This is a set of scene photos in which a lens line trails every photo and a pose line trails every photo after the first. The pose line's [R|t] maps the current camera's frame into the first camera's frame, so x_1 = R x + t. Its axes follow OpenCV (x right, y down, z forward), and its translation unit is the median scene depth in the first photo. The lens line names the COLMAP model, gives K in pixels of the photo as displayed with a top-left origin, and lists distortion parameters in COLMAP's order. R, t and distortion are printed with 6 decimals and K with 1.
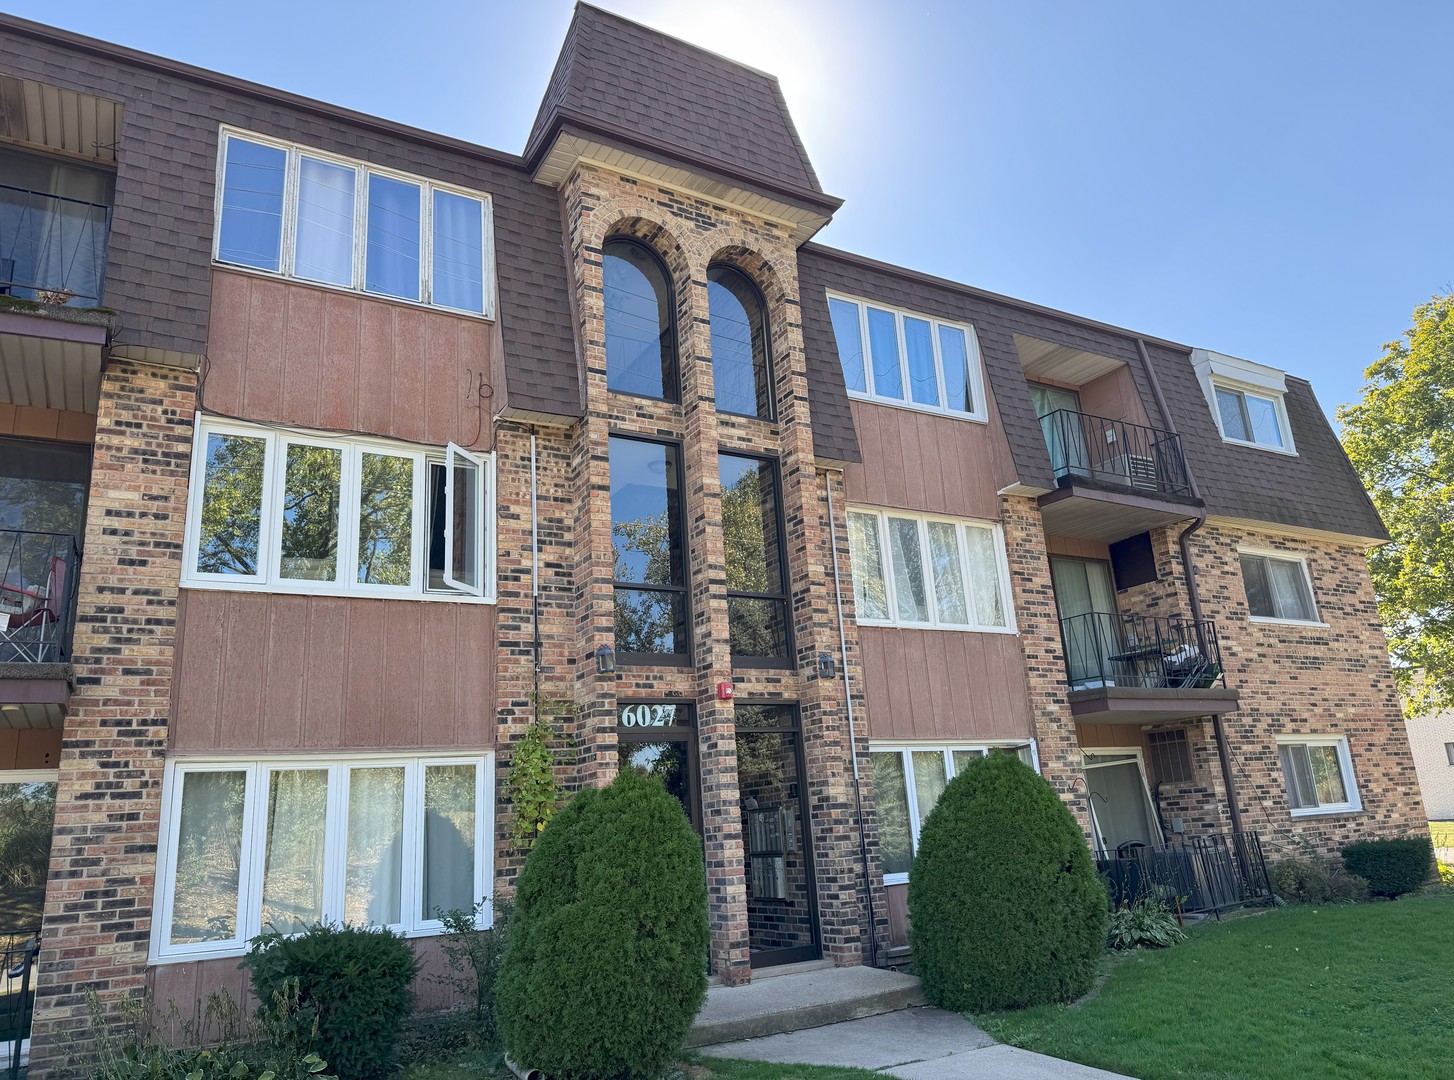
lens RADIAL K [[1015.6, 0, 728.2], [0, 1015.6, 540.3], [0, 0, 1]] dist [0.081908, -0.104168]
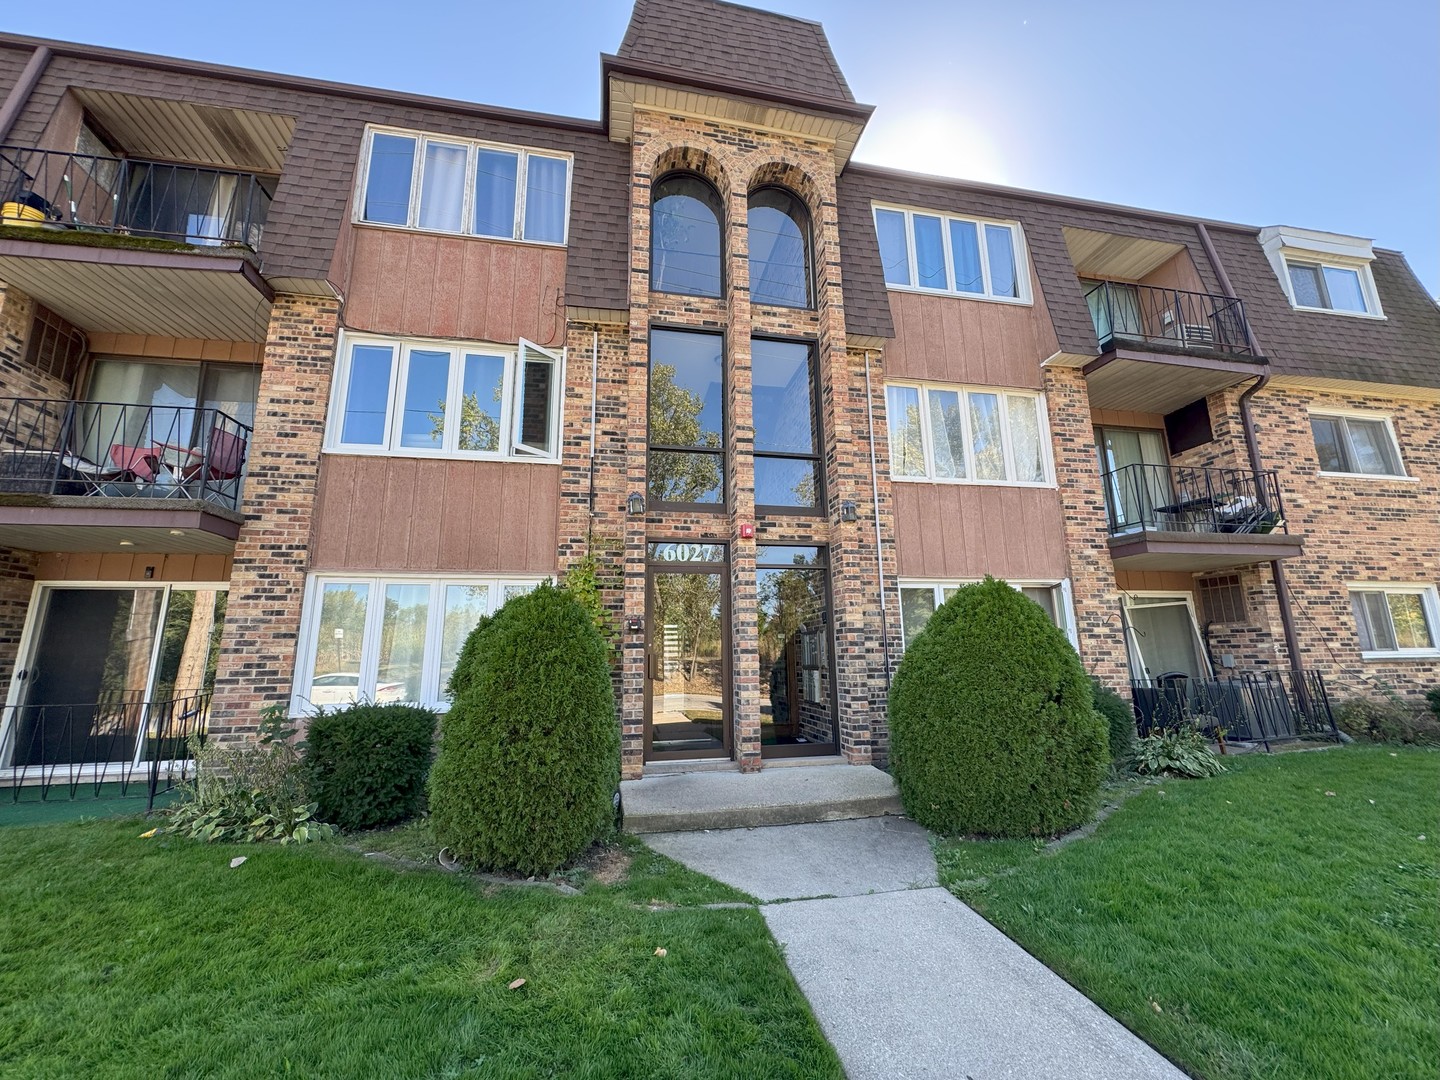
lens RADIAL K [[572.8, 0, 722.7], [0, 572.8, 540.7], [0, 0, 1]] dist [-0.005910, 0.001906]
pose [[0.942085, -0.016329, -0.334977, 0.176938], [0.046927, 0.995406, 0.083454, 0.095666], [0.332076, -0.094340, 0.938523, 0.343984]]
